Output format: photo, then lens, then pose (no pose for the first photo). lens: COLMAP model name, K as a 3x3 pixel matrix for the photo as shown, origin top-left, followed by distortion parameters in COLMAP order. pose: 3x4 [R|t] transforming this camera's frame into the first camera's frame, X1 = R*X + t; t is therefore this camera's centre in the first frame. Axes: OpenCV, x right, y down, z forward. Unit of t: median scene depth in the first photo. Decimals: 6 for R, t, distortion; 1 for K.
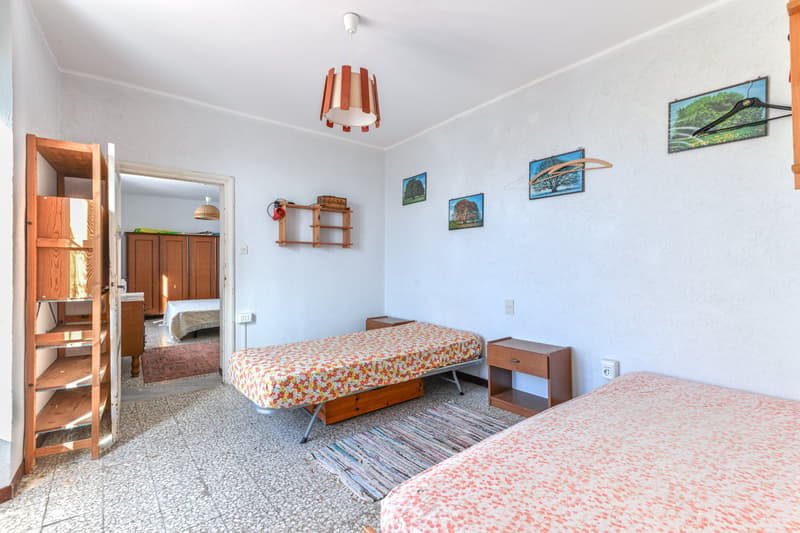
lens RADIAL K [[360.7, 0, 400.0], [0, 360.7, 266.5], [0, 0, 1]] dist [0.001710, -0.005171]
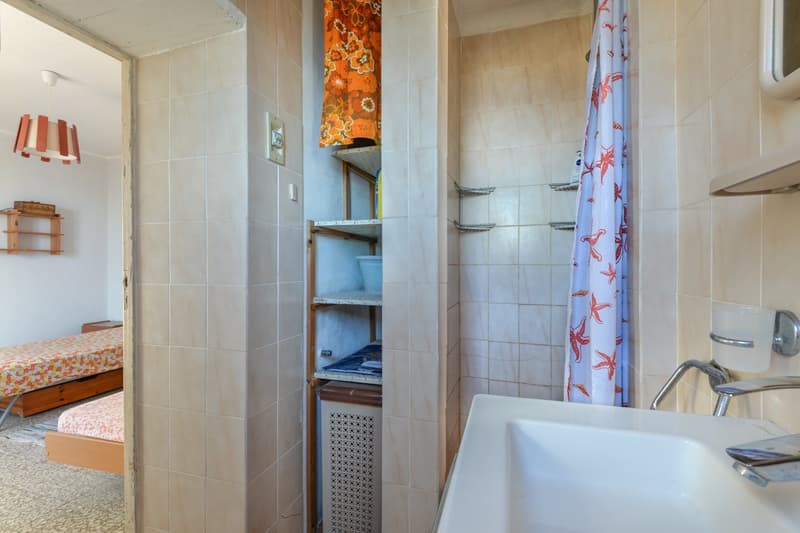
lens RADIAL K [[360.7, 0, 400.0], [0, 360.7, 266.5], [0, 0, 1]] dist [0.001710, -0.005171]
pose [[0.833033, -0.002916, 0.553215, 0.158996], [0.002947, 0.999995, 0.000835, -0.028518], [-0.553215, 0.000935, 0.833038, -0.592006]]
